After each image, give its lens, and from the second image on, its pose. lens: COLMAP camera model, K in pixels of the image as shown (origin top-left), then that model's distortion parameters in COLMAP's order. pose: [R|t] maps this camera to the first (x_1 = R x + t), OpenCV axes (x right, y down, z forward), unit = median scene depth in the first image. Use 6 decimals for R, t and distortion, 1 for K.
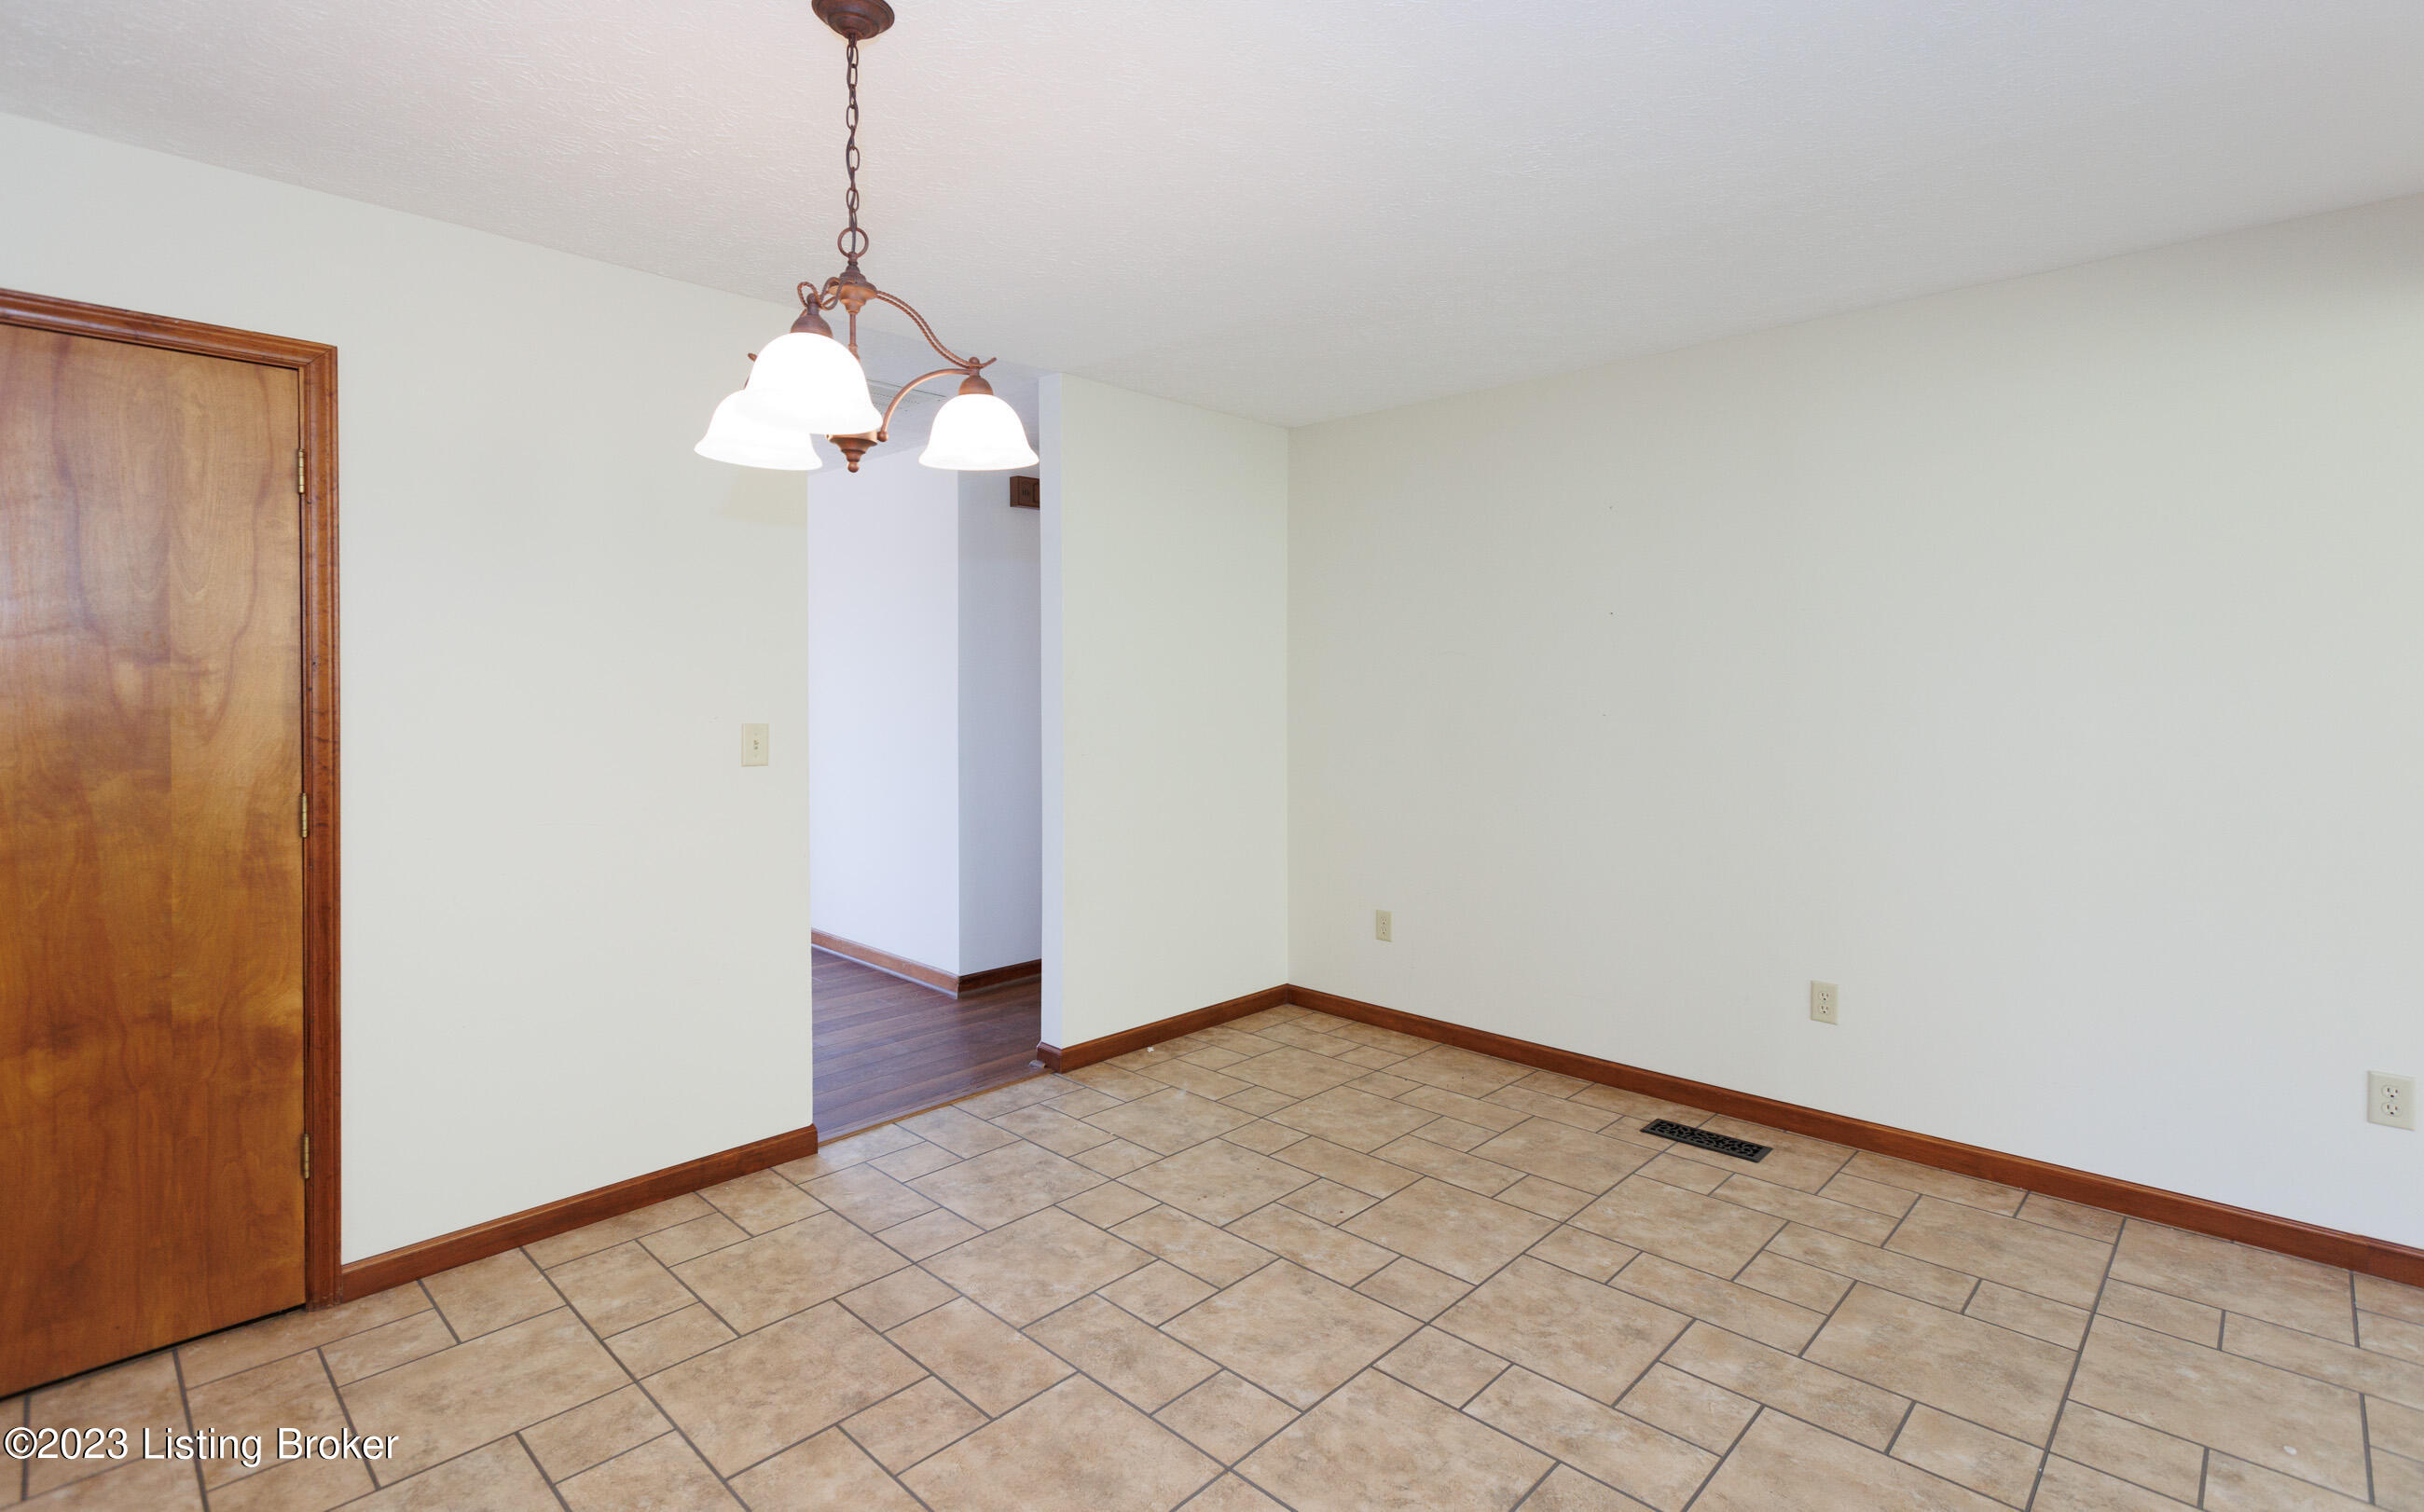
lens RADIAL K [[1130.5, 0, 1215.1], [0, 1130.5, 691.5], [0, 0, 1]] dist [0.001503, 0.000149]
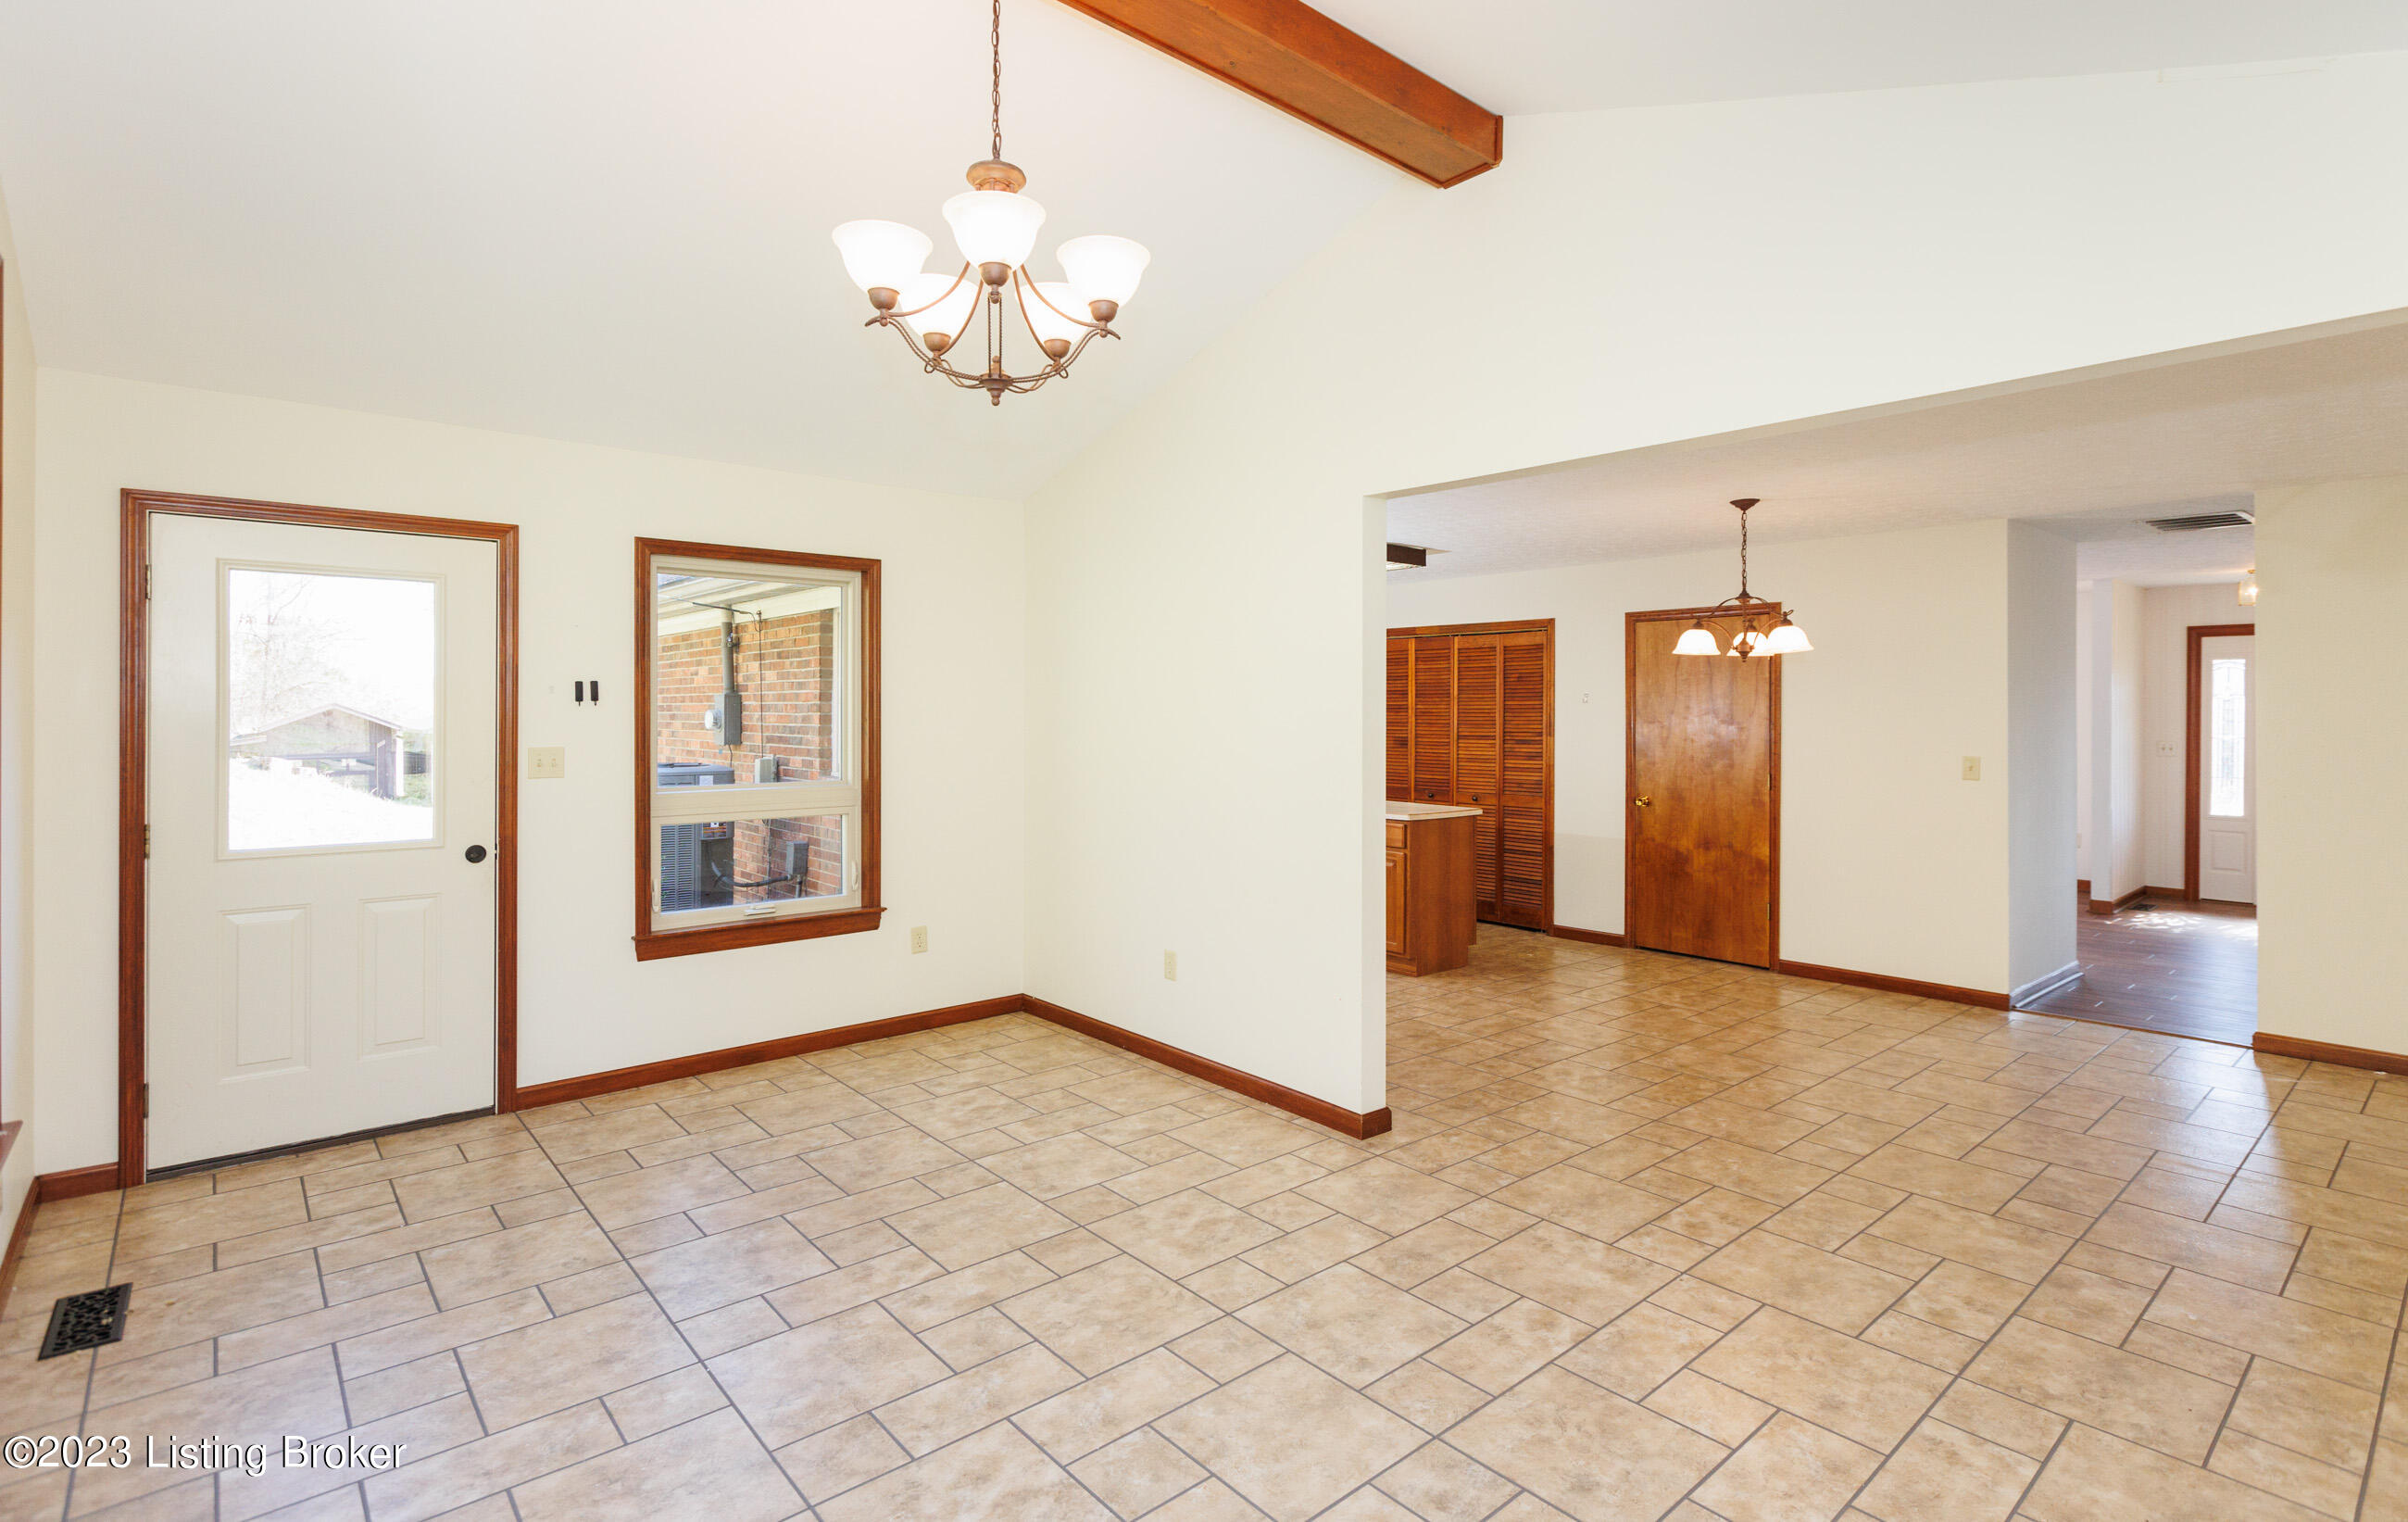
lens RADIAL K [[1150.7, 0, 1204.0], [0, 1150.7, 761.0], [0, 0, 1]] dist [-0.002702, -0.000180]
pose [[-0.097030, 0.042304, -0.994382, 2.077128], [-0.004631, 0.999066, 0.042956, -0.050696], [0.995271, 0.008773, -0.096744, -0.055550]]
